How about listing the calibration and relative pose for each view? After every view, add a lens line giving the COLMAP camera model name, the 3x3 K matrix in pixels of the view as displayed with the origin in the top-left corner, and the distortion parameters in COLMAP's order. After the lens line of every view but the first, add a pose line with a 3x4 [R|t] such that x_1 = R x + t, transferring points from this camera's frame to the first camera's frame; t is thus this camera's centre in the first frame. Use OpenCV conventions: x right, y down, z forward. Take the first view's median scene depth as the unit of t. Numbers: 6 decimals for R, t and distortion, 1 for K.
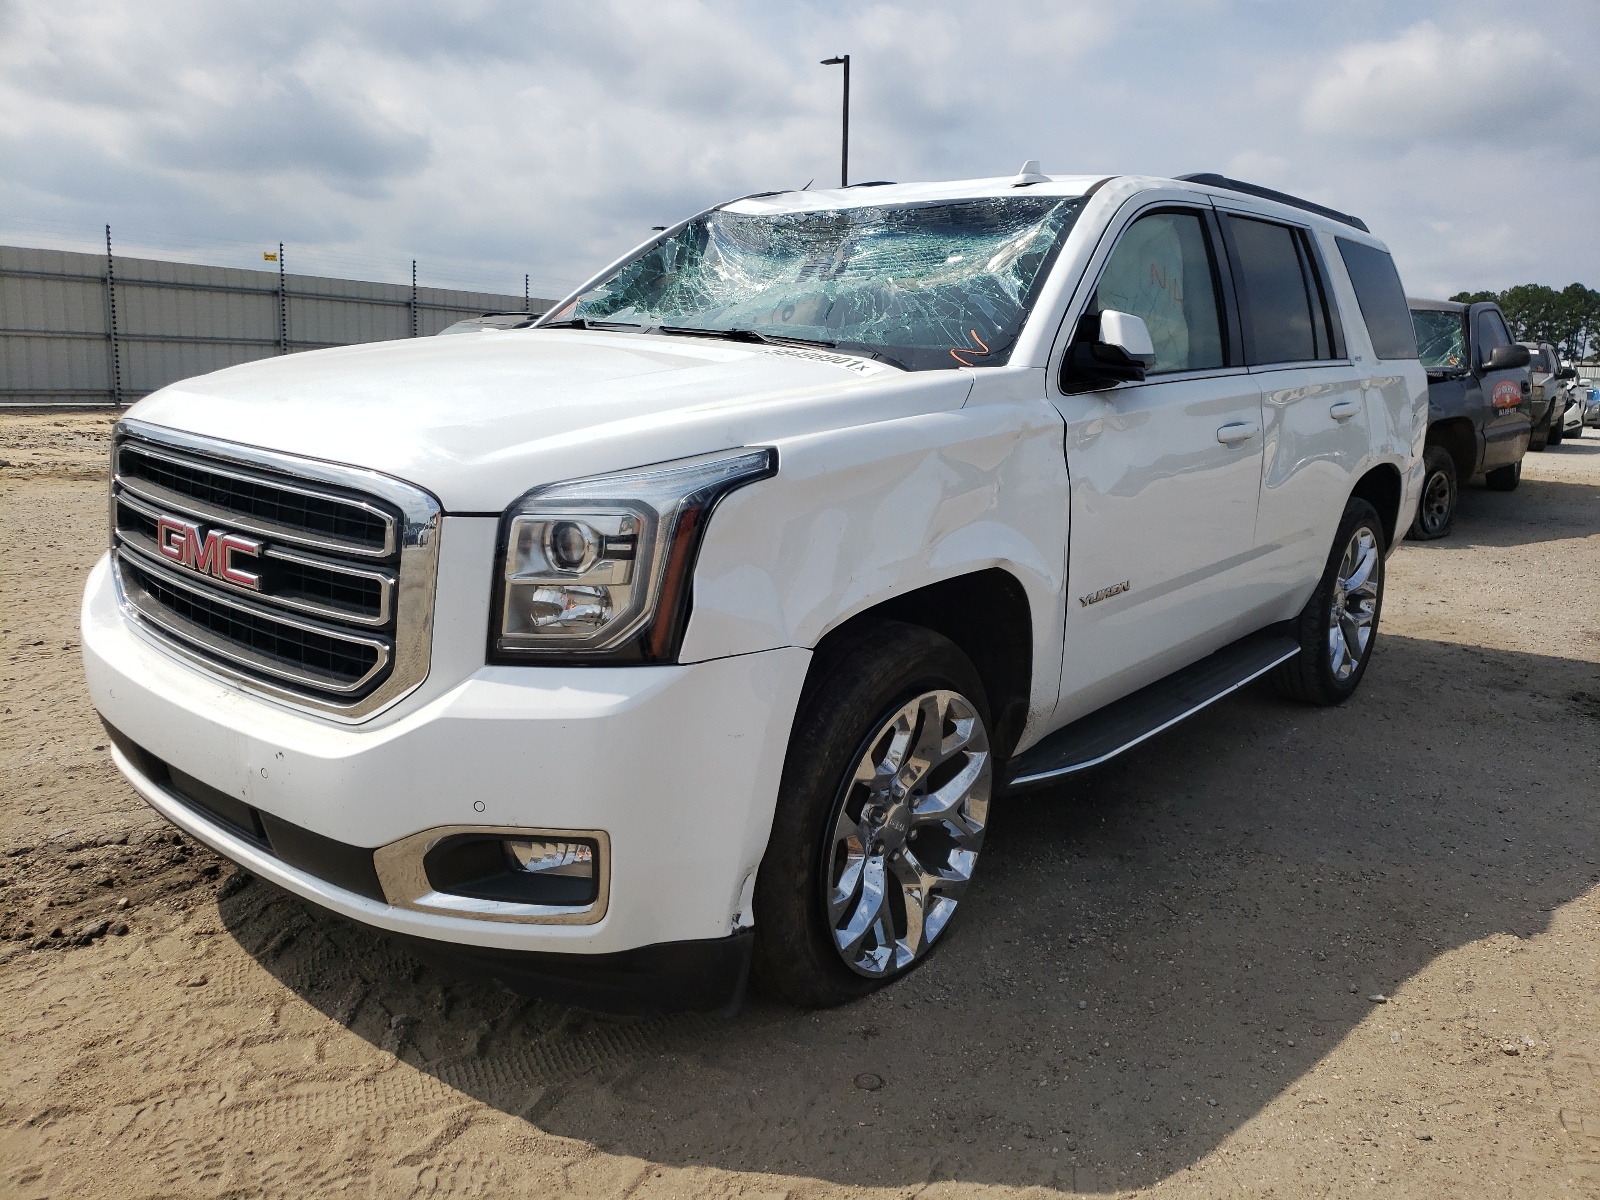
lens RADIAL K [[1222.1, 0, 800.0], [0, 1222.1, 600.0], [0, 0, 1]] dist [0.010912, 0.006854]
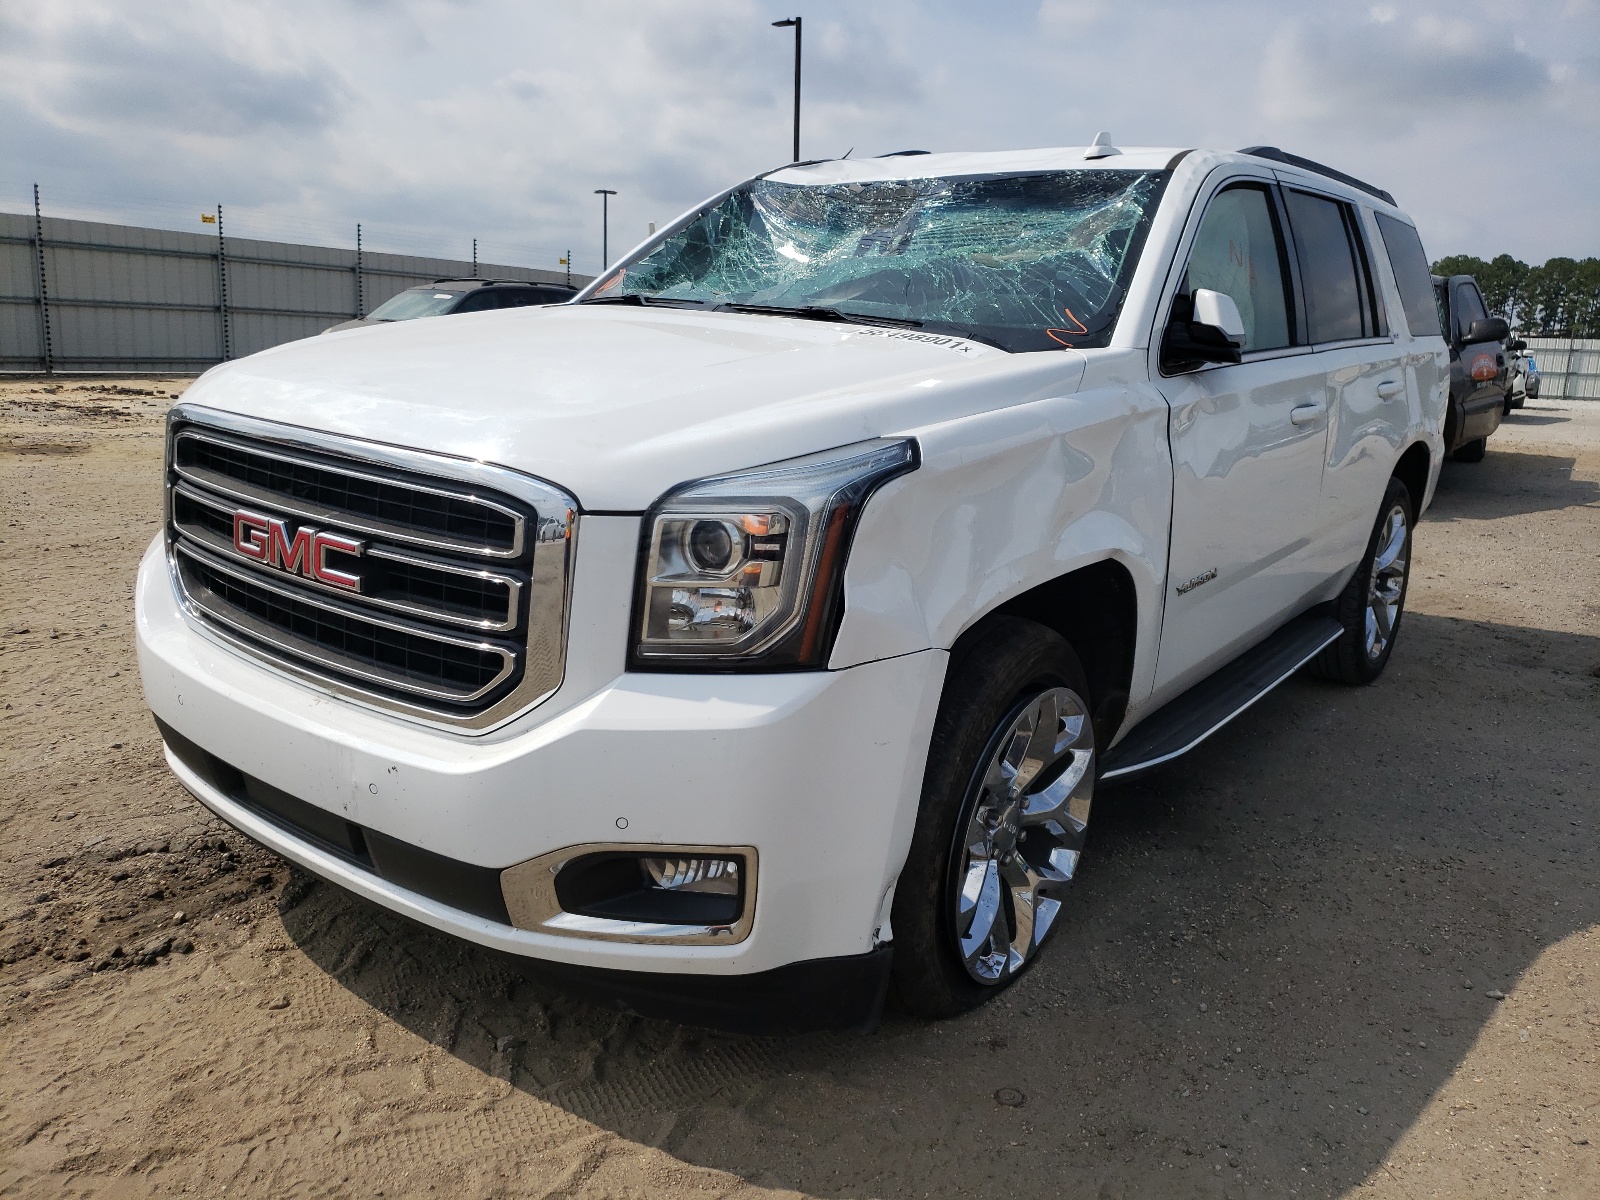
lens RADIAL K [[1228.4, 0, 800.0], [0, 1228.4, 600.0], [0, 0, 1]] dist [-0.016723, 0.050155]
pose [[0.998909, -0.006988, 0.046171, -0.124430], [0.005810, 0.999655, 0.025602, -0.019720], [-0.046334, -0.025306, 0.998605, 0.043762]]
